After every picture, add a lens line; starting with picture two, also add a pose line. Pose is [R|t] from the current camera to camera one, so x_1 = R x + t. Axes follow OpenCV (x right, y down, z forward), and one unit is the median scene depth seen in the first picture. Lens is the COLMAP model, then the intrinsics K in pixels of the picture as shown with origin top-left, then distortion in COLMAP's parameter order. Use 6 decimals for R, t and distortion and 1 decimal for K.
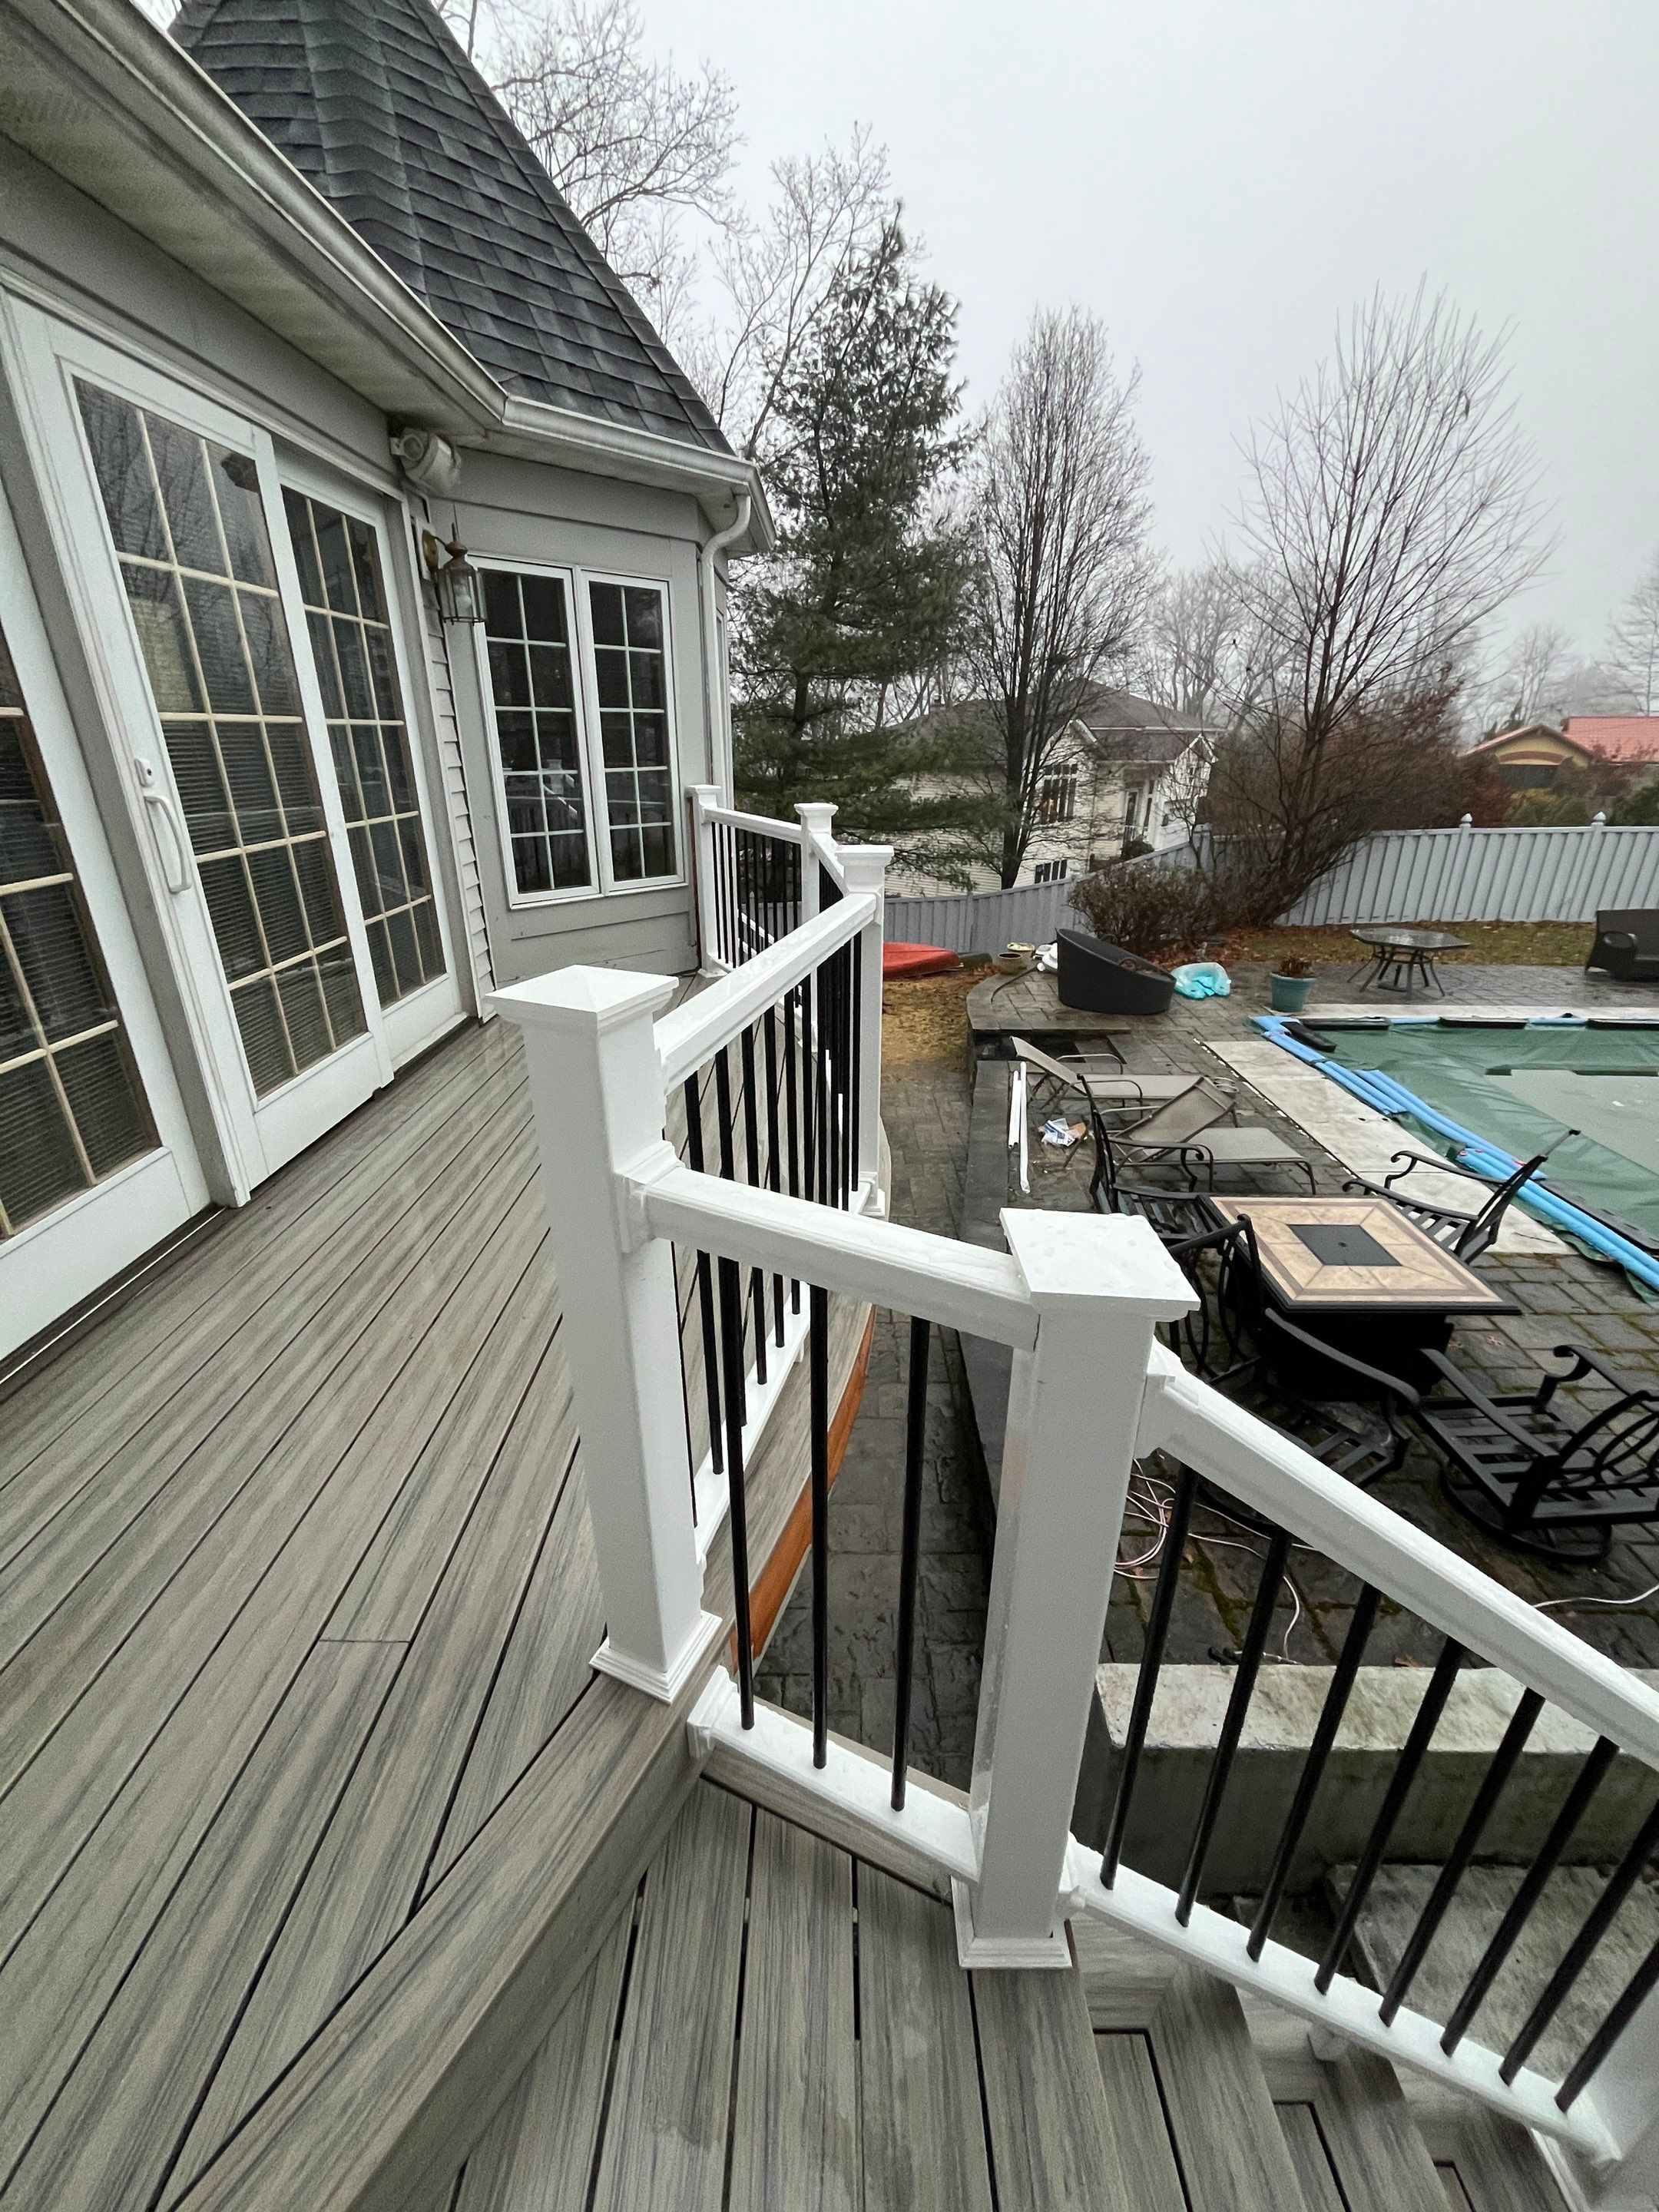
lens RADIAL K [[888.9, 0, 826.2], [0, 888.9, 1102.1], [0, 0, 1]] dist [-0.003216, -0.000194]
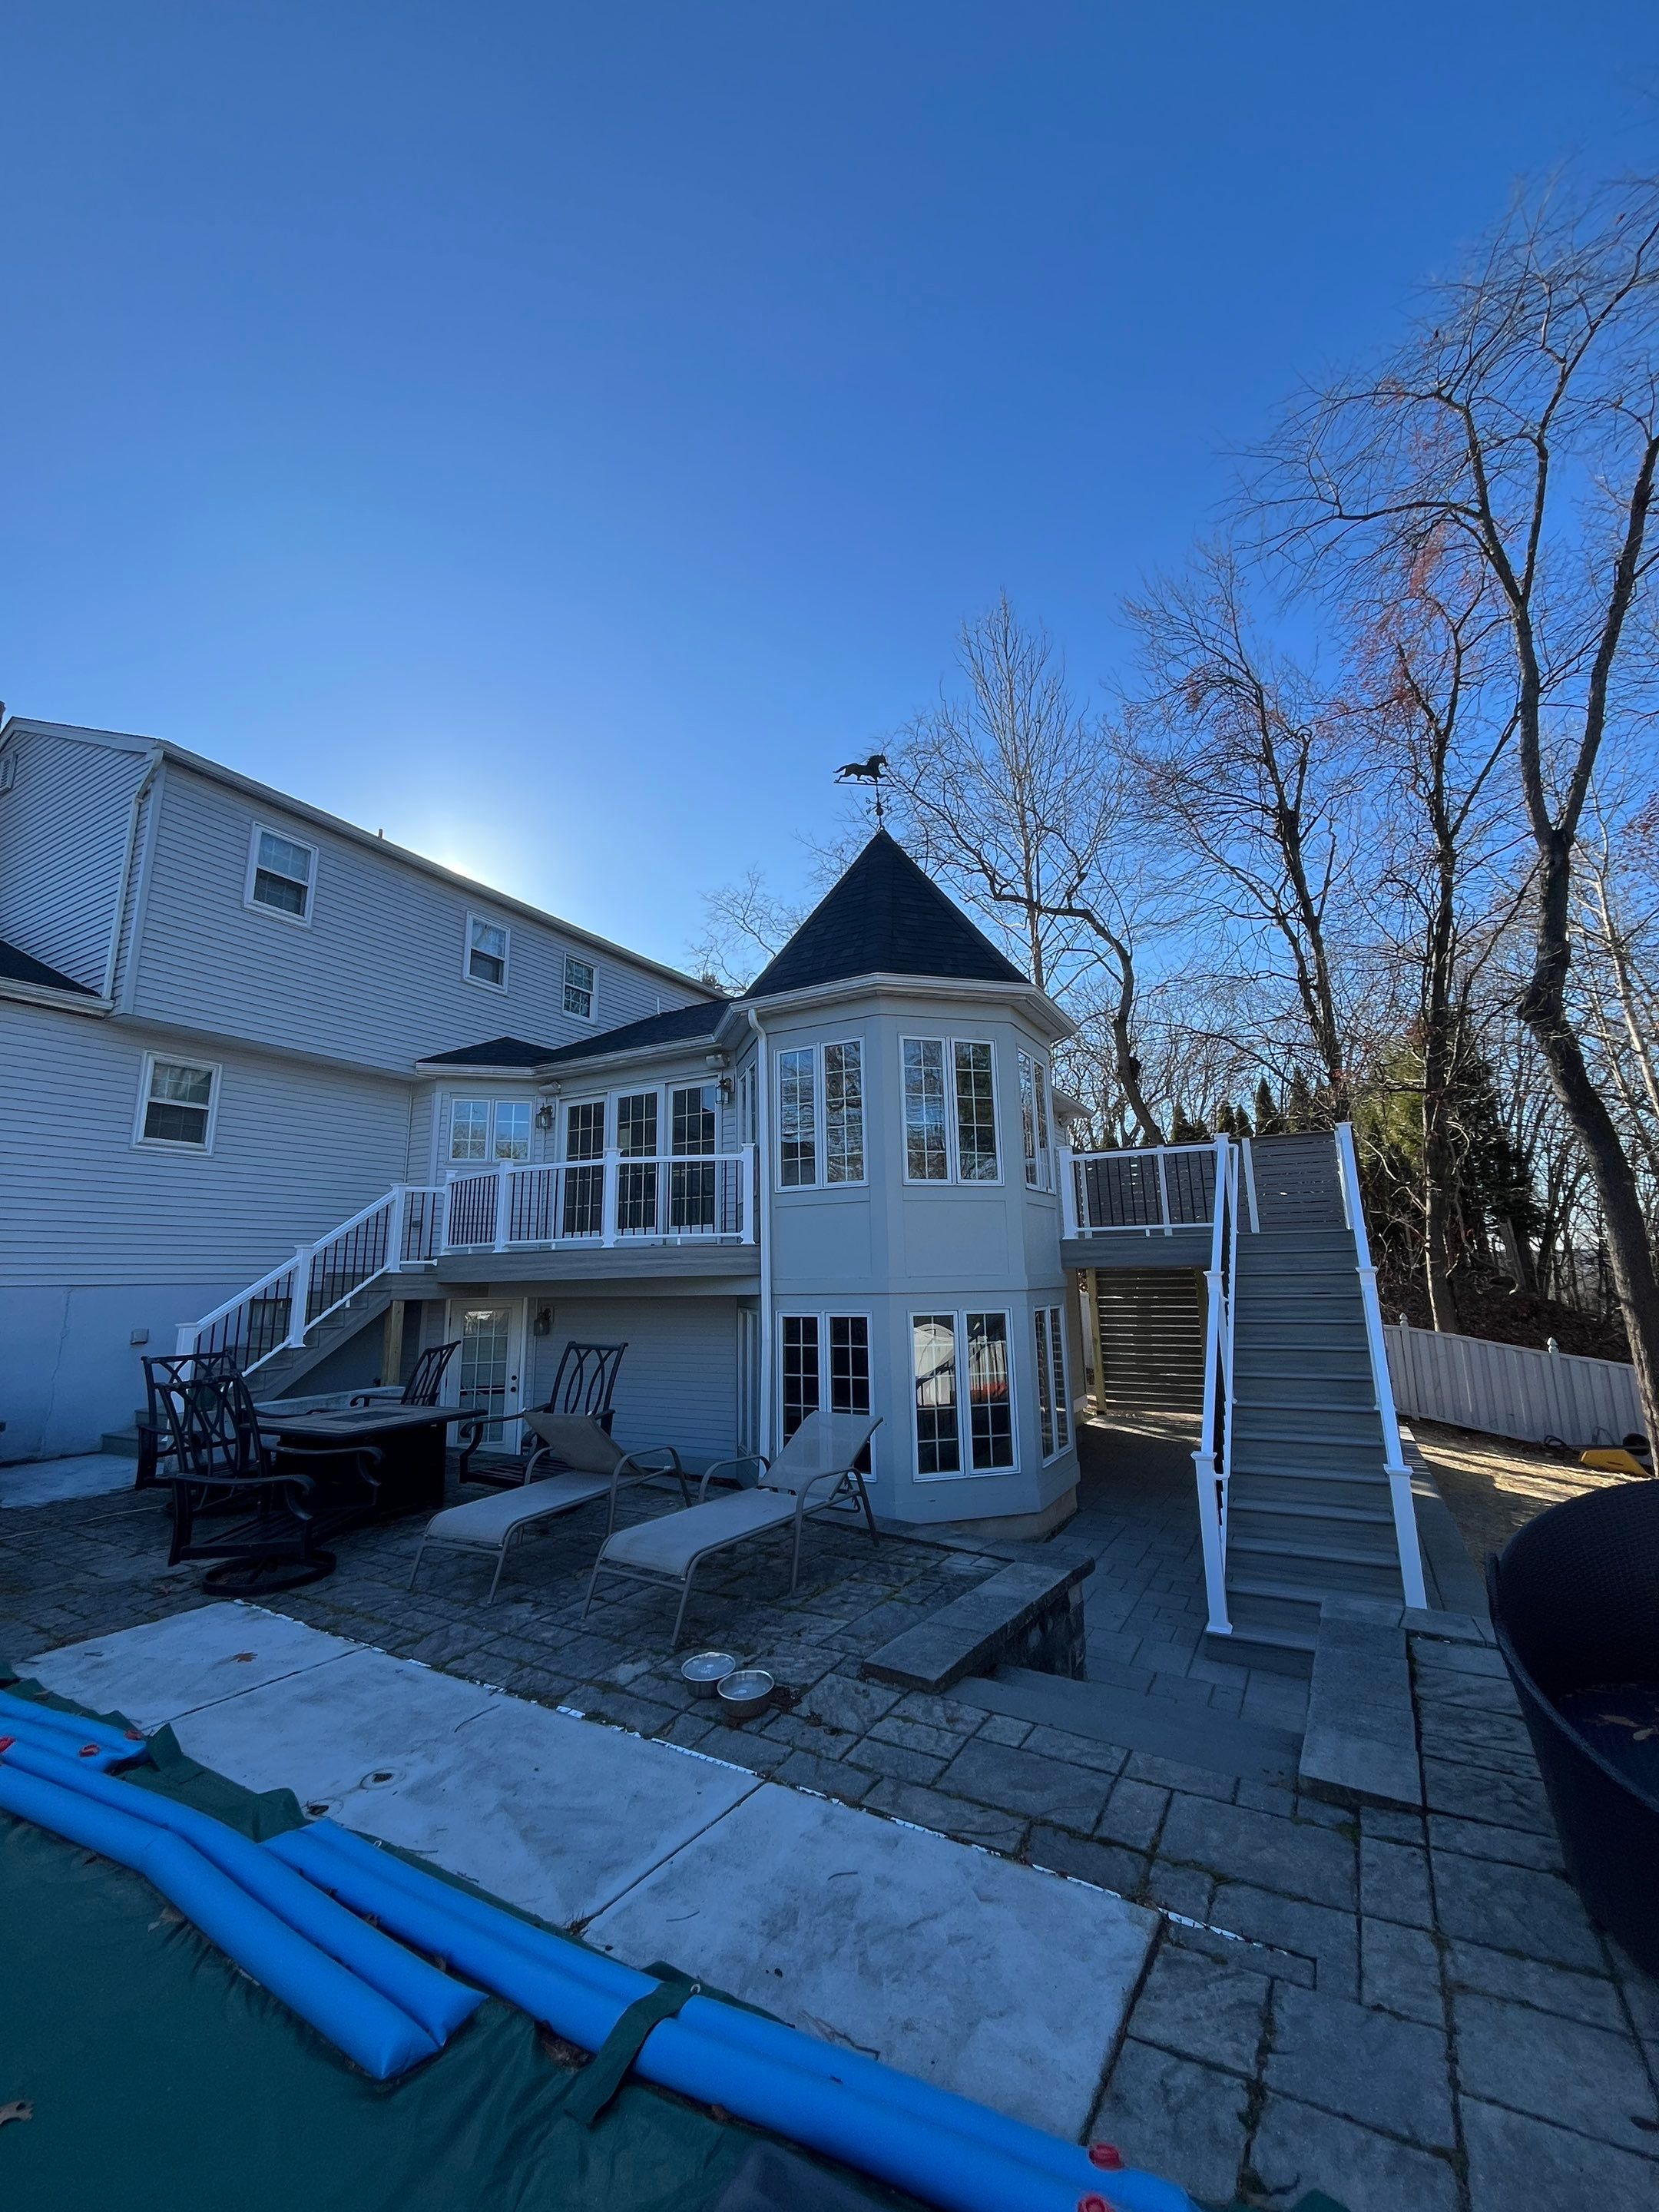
lens RADIAL K [[888.9, 0, 827.4], [0, 888.9, 1099.6], [0, 0, 1]] dist [-0.003216, -0.000194]
pose [[-0.487127, -0.164942, -0.857614, 1.689817], [-0.314494, 0.949251, -0.003933, -0.573860], [0.814740, 0.267798, -0.514279, 2.449682]]
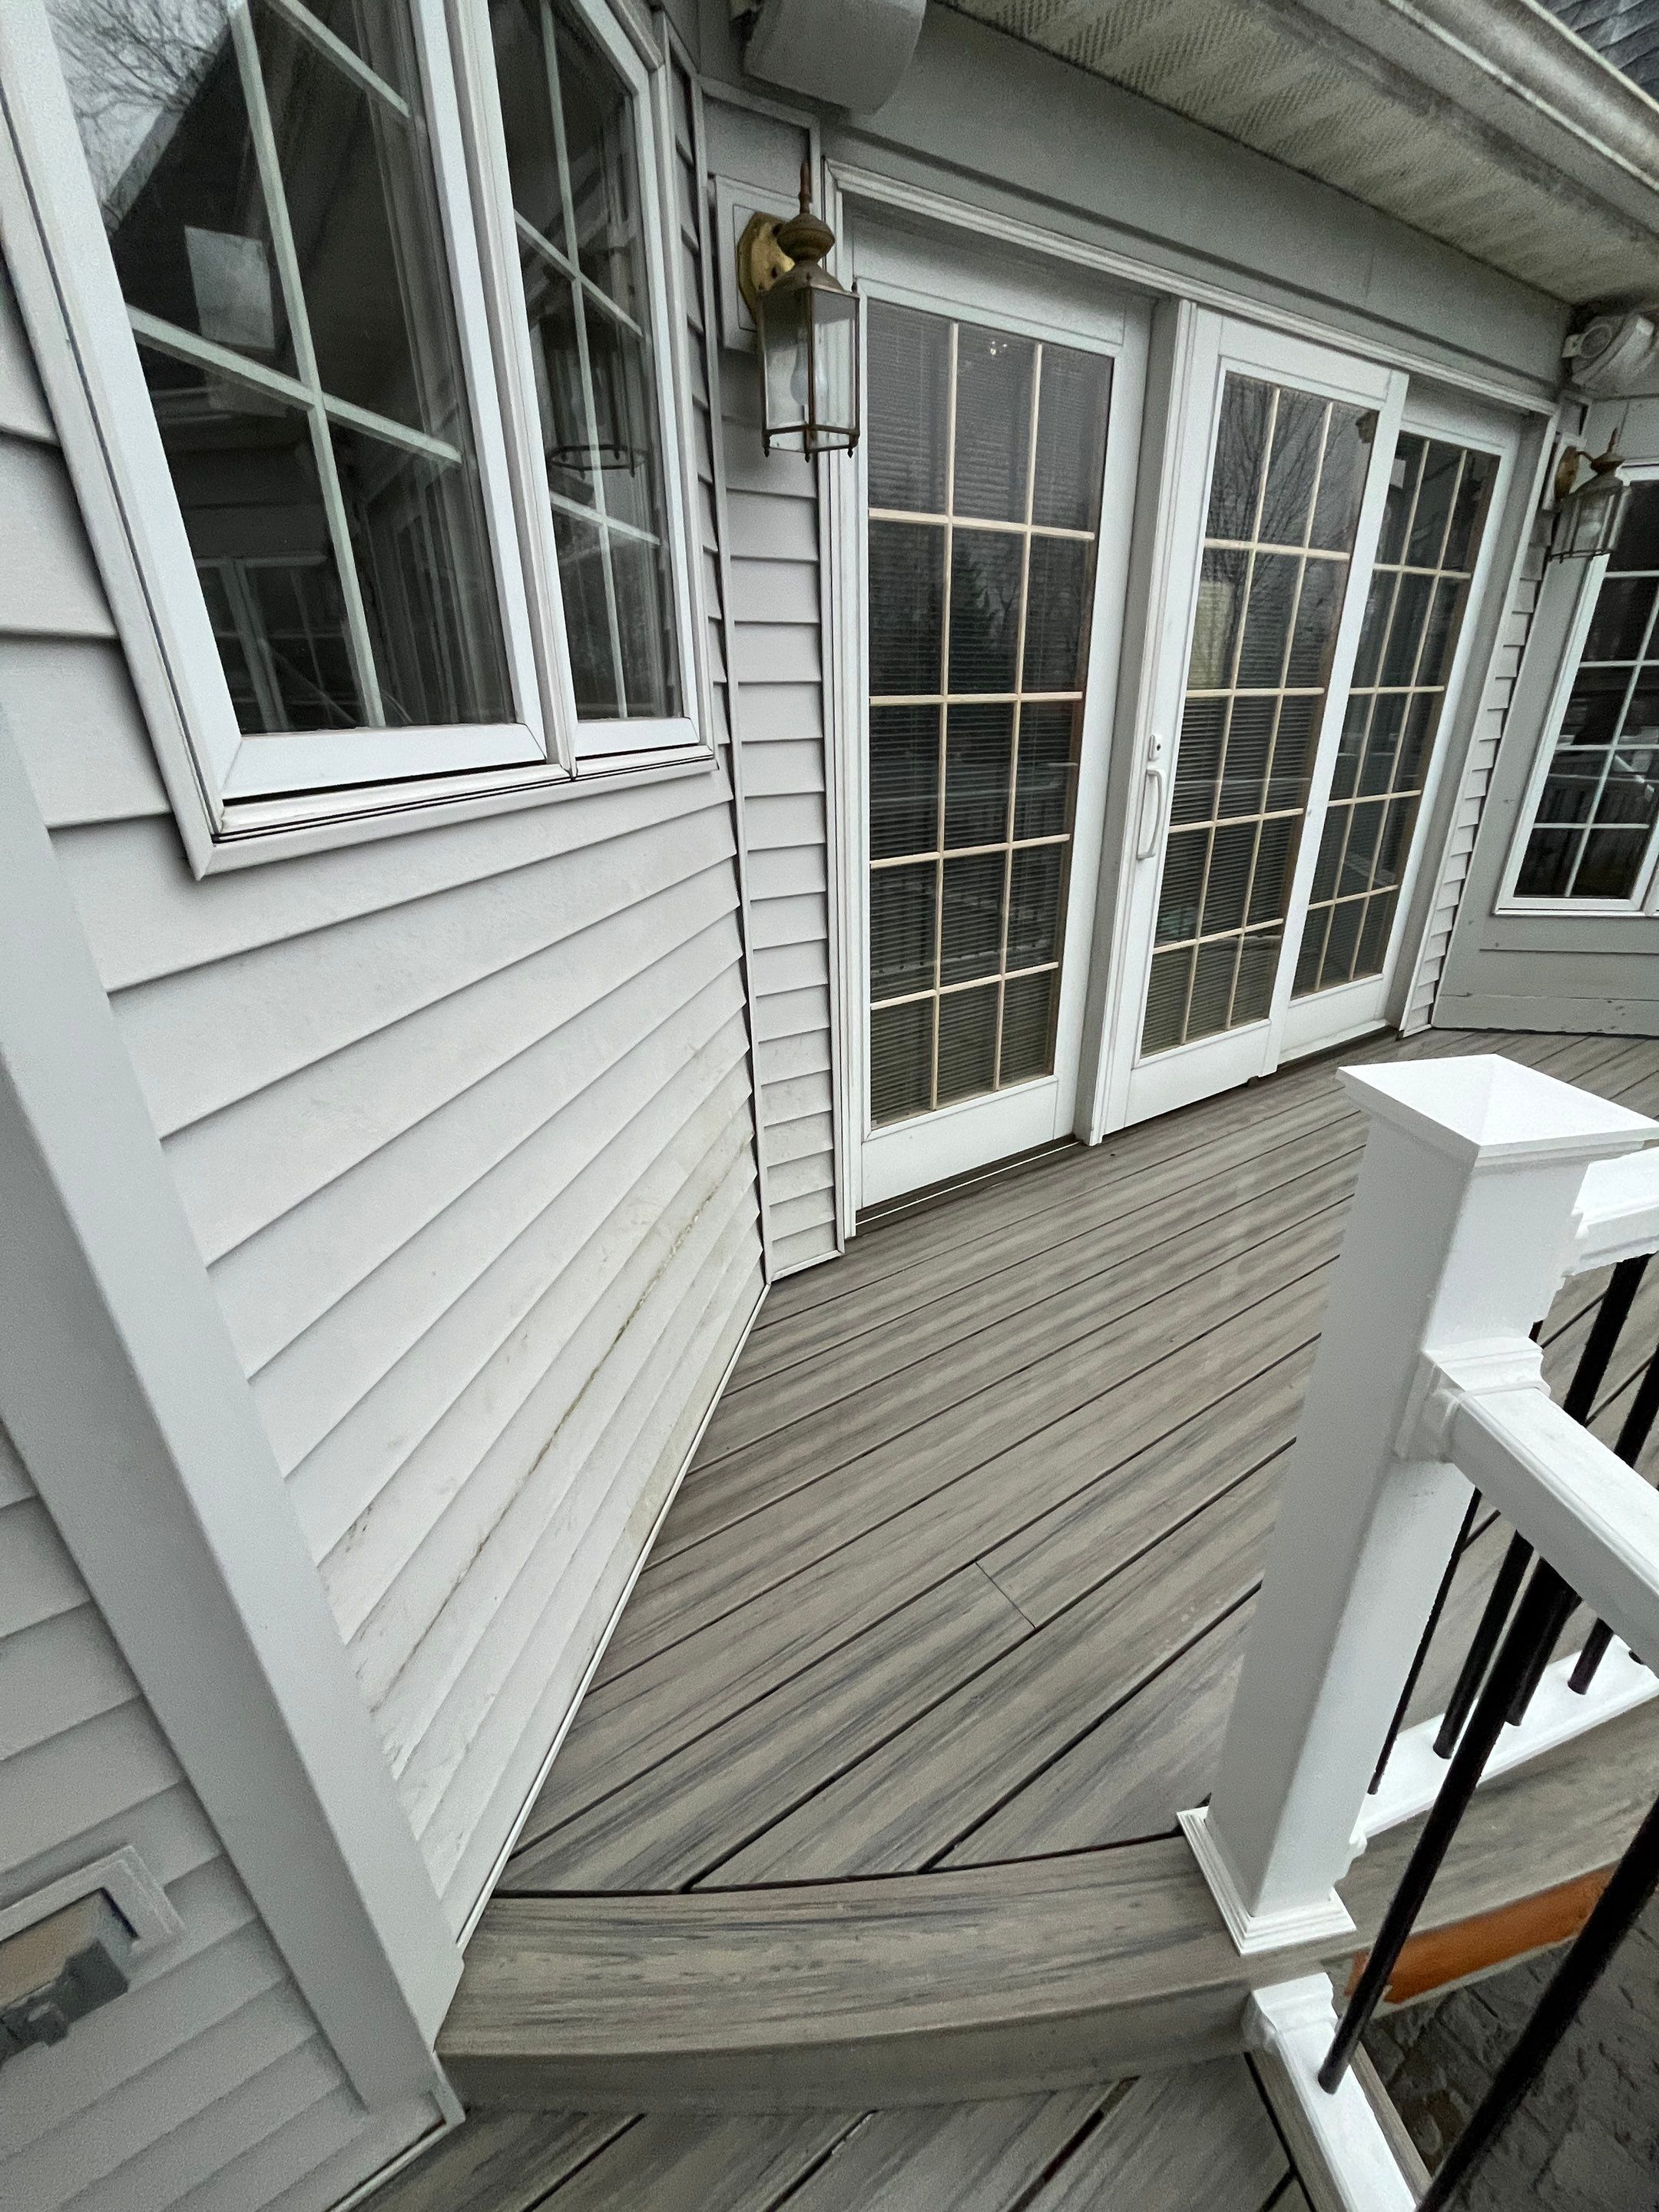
lens RADIAL K [[888.9, 0, 827.8], [0, 888.9, 1100.9], [0, 0, 1]] dist [-0.003216, -0.000194]
pose [[0.547920, 0.322536, -0.771851, -0.003793], [-0.294701, 0.937953, 0.182744, -0.023615], [0.782902, 0.127336, 0.608975, 0.039640]]
